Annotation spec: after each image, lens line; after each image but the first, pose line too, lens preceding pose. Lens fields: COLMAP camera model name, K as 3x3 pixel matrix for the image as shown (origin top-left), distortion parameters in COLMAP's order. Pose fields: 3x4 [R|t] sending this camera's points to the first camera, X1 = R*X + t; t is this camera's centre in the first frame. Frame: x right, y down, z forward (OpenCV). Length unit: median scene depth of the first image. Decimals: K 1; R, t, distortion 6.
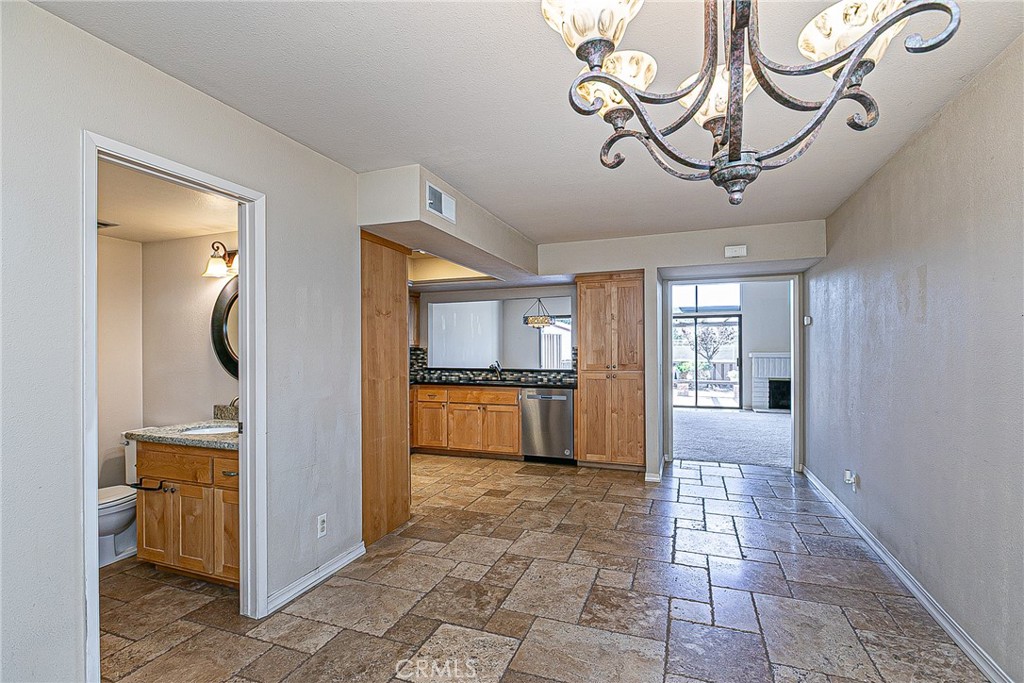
lens RADIAL K [[476.7, 0, 513.2], [0, 476.7, 347.1], [0, 0, 1]] dist [-0.006795, -0.000155]
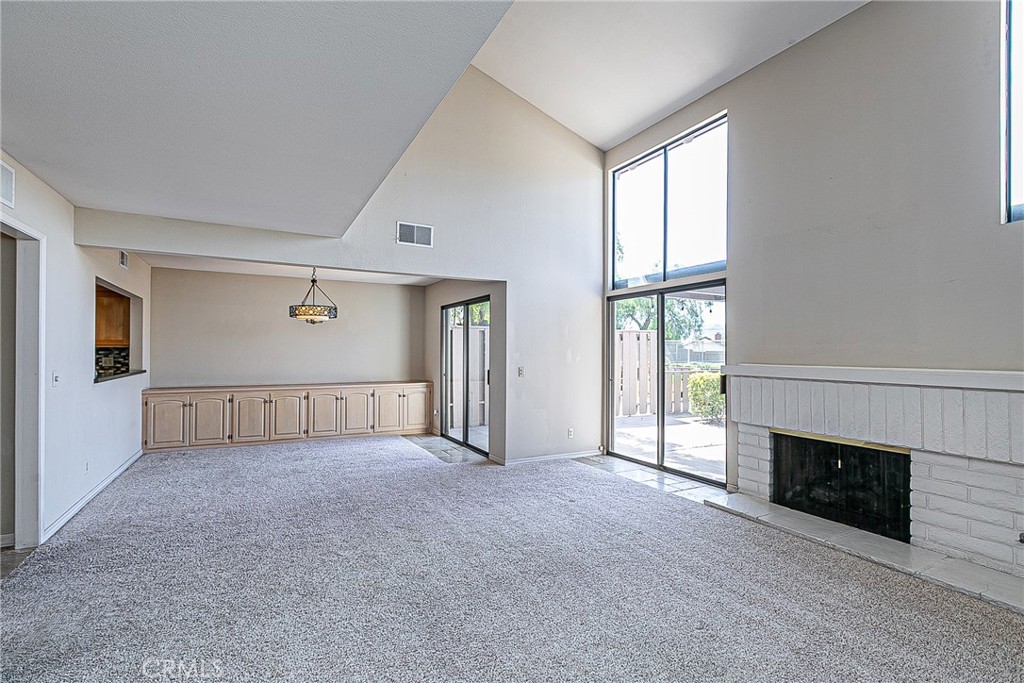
lens RADIAL K [[476.7, 0, 513.2], [0, 476.7, 347.1], [0, 0, 1]] dist [-0.006795, -0.000155]
pose [[0.748617, 0.004131, -0.662990, 0.955509], [-0.005428, 0.999985, 0.000102, -0.004115], [0.662981, 0.003522, 0.748628, 0.809008]]
